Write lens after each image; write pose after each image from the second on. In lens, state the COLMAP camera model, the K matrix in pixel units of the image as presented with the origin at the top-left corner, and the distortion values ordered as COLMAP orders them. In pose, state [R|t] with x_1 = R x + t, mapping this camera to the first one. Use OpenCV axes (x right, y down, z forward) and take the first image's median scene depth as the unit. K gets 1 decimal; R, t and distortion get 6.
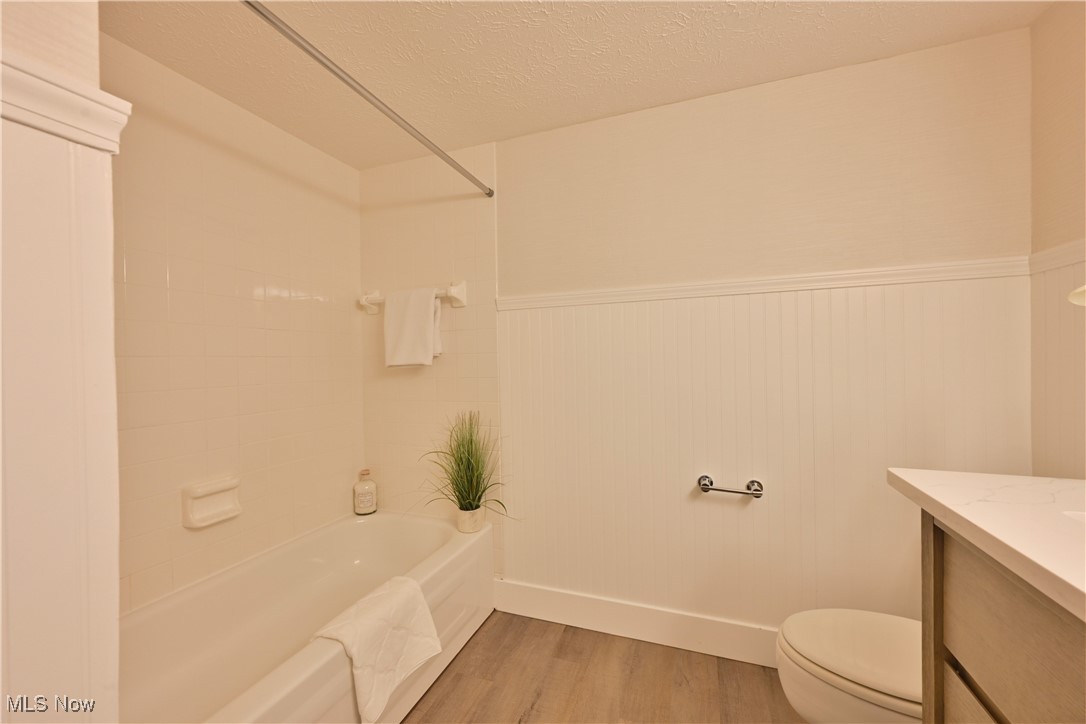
lens RADIAL K [[425.7, 0, 541.5], [0, 425.7, 360.9], [0, 0, 1]] dist [-0.003164, 0.000723]
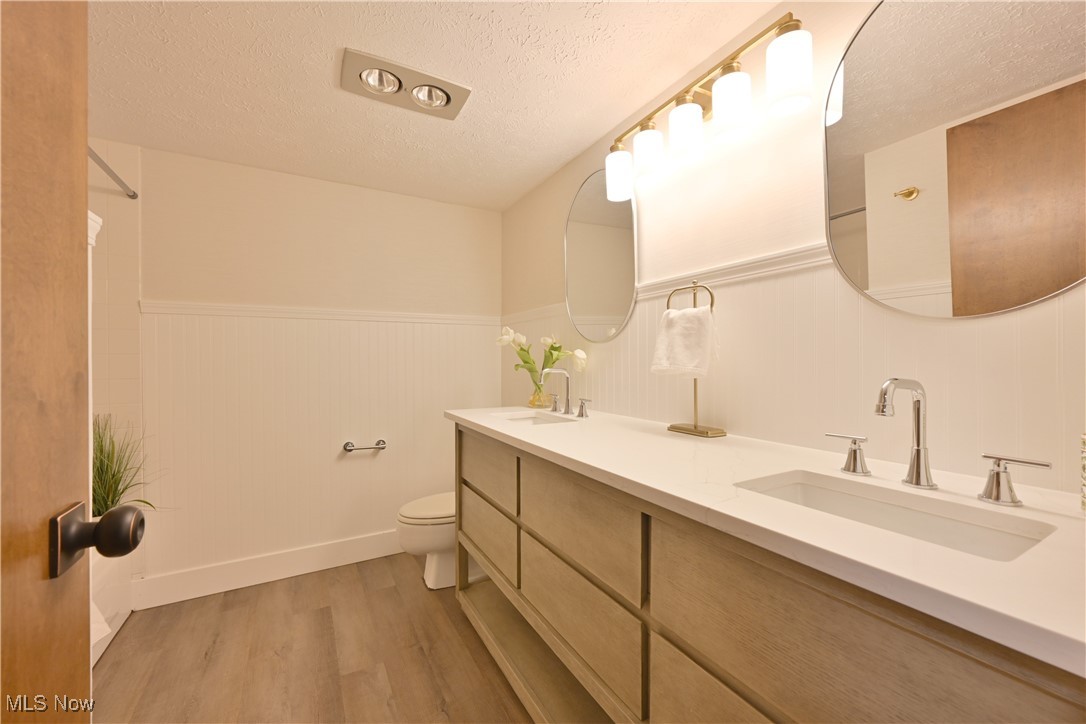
lens RADIAL K [[425.7, 0, 543.0], [0, 425.7, 361.7], [0, 0, 1]] dist [-0.003164, 0.000723]
pose [[0.641896, 0.009580, 0.766732, -0.314565], [-0.002524, 0.999943, -0.010381, 0.008471], [-0.766787, 0.004728, 0.641884, -0.457320]]
